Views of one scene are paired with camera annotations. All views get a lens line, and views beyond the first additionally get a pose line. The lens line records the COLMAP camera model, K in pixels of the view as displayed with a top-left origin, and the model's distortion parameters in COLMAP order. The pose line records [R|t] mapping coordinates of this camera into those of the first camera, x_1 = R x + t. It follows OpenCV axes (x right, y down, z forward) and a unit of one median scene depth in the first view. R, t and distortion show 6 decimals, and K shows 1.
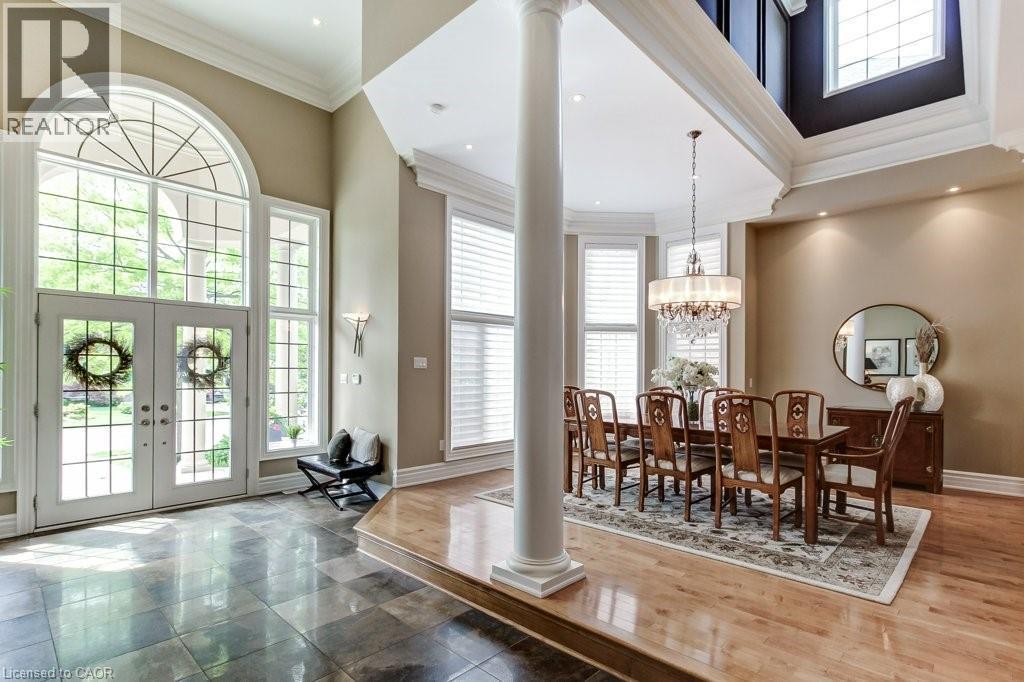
lens RADIAL K [[498.4, 0, 524.8], [0, 498.4, 374.3], [0, 0, 1]] dist [-0.000613, -0.000037]
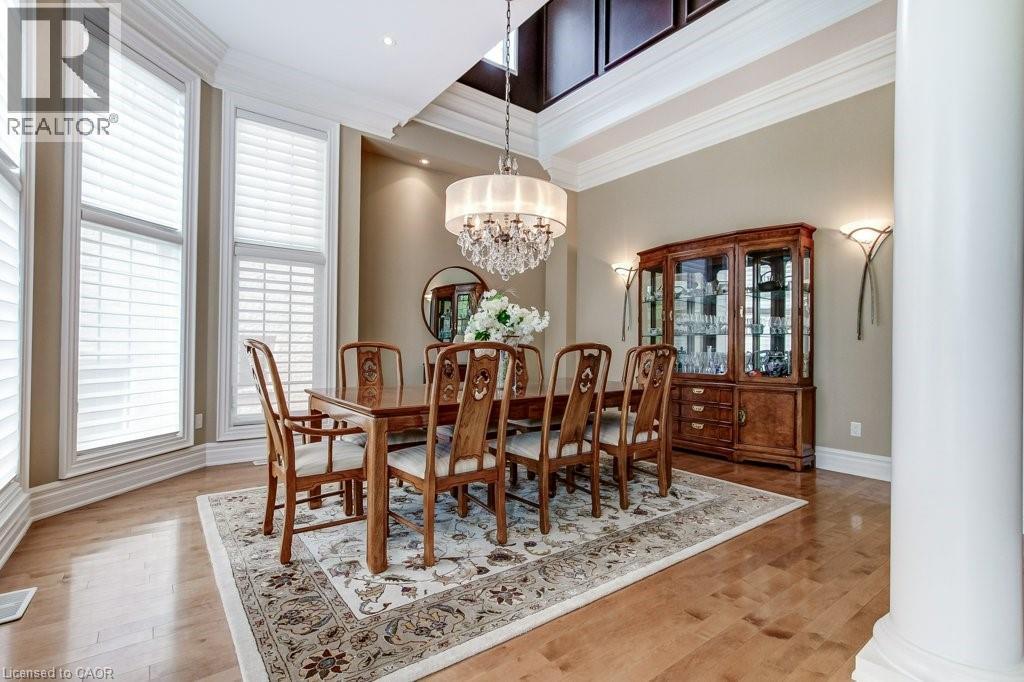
lens RADIAL K [[478.1, 0, 513.3], [0, 478.1, 340.6], [0, 0, 1]] dist [-0.001574, -0.000063]
pose [[0.172154, -0.000678, 0.985070, -0.379506], [-0.006271, 0.999979, 0.001784, 0.025707], [-0.985050, -0.006485, 0.172146, 0.932155]]
